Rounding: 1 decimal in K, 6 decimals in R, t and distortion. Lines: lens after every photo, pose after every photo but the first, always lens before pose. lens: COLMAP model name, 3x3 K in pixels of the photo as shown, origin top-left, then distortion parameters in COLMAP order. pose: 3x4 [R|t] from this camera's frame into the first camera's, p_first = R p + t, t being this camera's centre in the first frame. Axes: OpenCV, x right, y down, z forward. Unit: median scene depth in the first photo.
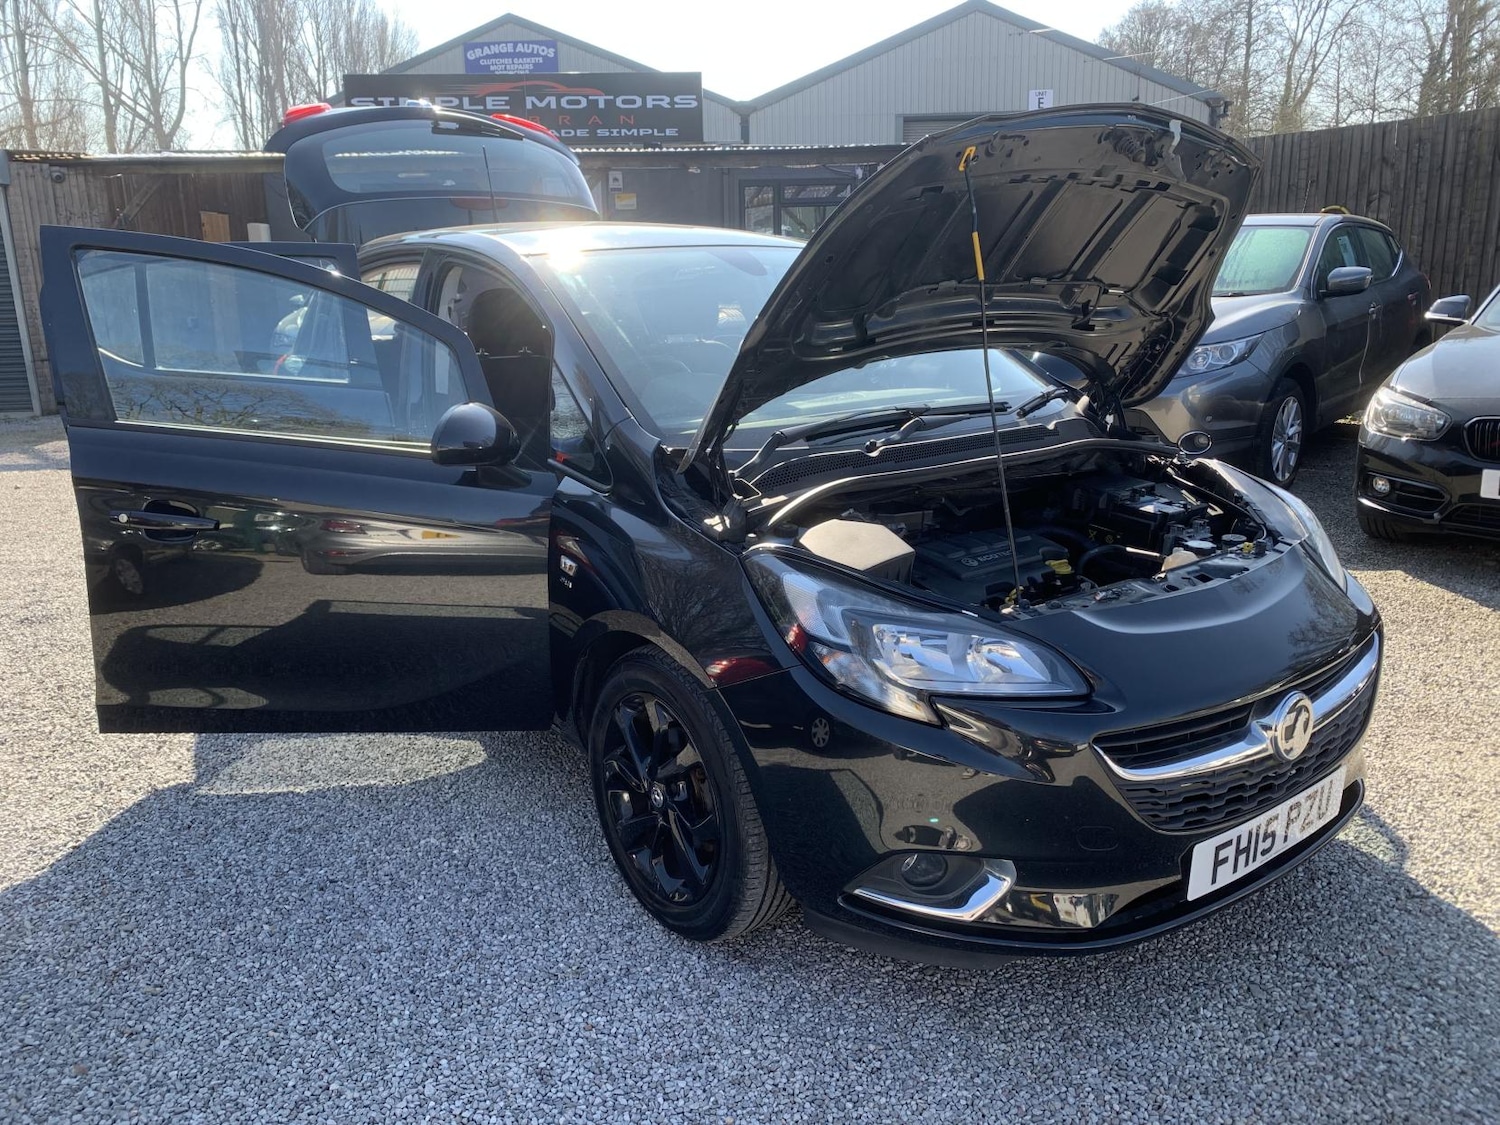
lens RADIAL K [[1154.5, 0, 757.3], [0, 1154.5, 558.2], [0, 0, 1]] dist [0.005961, -0.005402]
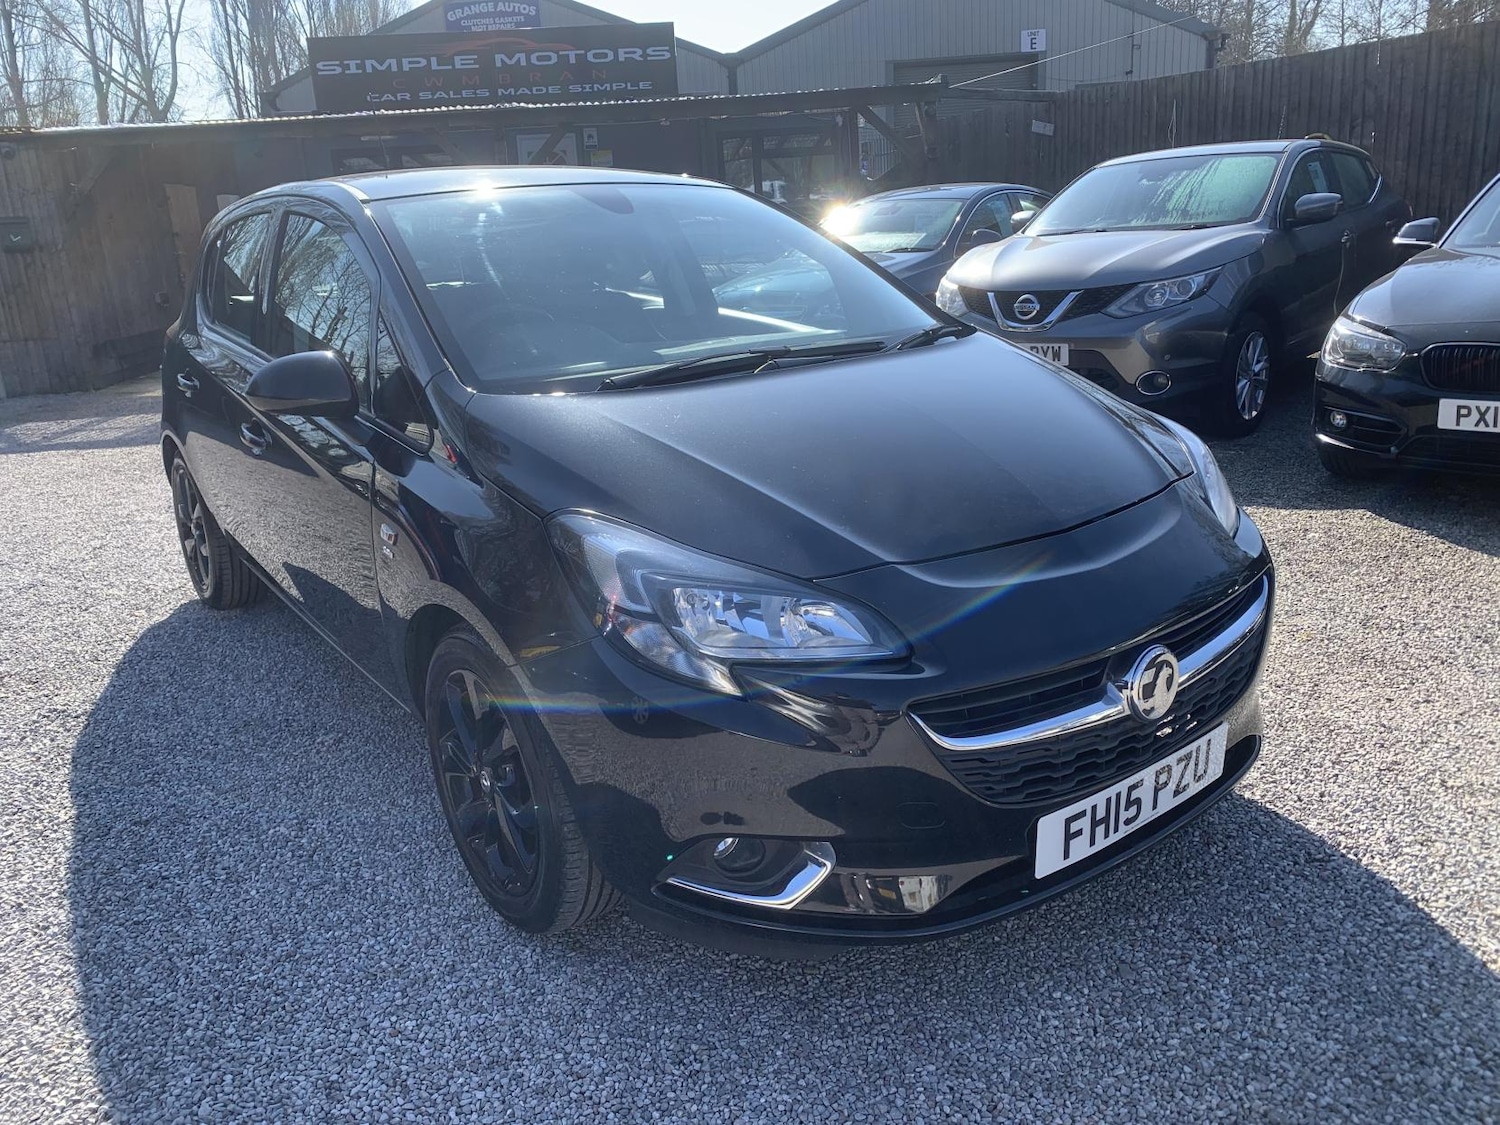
lens RADIAL K [[1154.5, 0, 757.7], [0, 1154.5, 555.2], [0, 0, 1]] dist [0.005961, -0.005402]
pose [[0.999381, -0.033285, -0.011367, 0.133549], [0.033635, 0.998919, 0.032095, 0.003800], [0.010287, -0.032457, 0.999420, 0.074247]]
